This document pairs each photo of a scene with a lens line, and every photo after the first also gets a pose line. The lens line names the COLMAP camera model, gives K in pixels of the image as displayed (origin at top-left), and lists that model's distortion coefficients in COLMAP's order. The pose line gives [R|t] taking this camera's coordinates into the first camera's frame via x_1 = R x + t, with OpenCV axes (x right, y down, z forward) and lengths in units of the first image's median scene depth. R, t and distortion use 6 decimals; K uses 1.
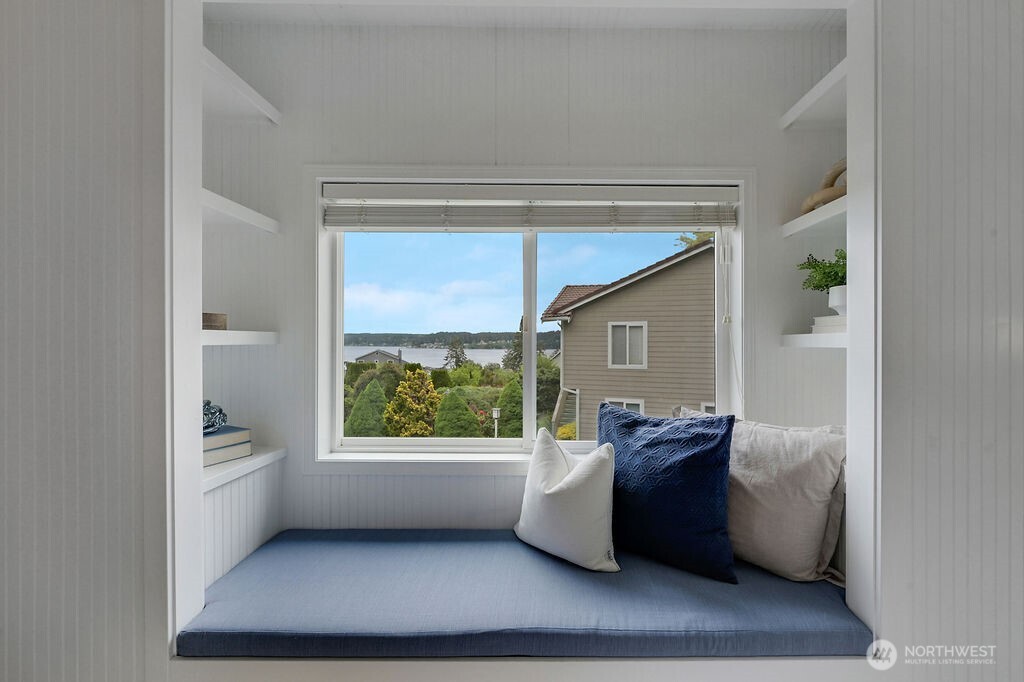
lens RADIAL K [[407.5, 0, 506.9], [0, 407.5, 338.2], [0, 0, 1]] dist [-0.000516, 0.000036]
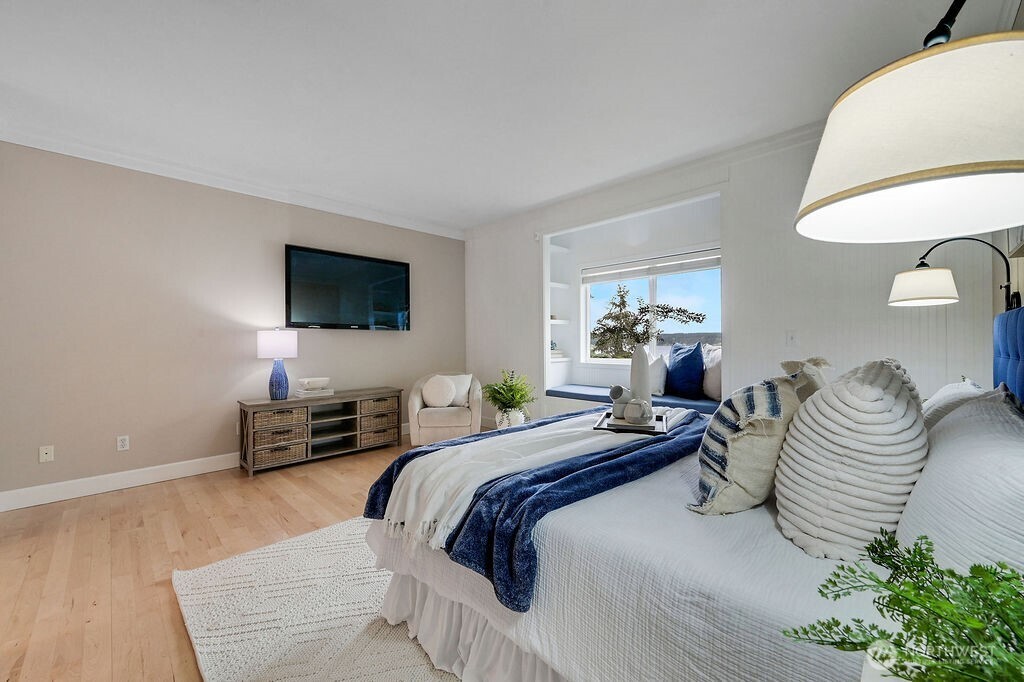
lens RADIAL K [[407.5, 0, 506.9], [0, 407.5, 338.2], [0, 0, 1]] dist [-0.000516, 0.000036]
pose [[0.730465, -0.001868, -0.682947, 1.288907], [0.013189, 0.999848, 0.011372, 0.086016], [0.682822, -0.017314, 0.730379, -1.703981]]
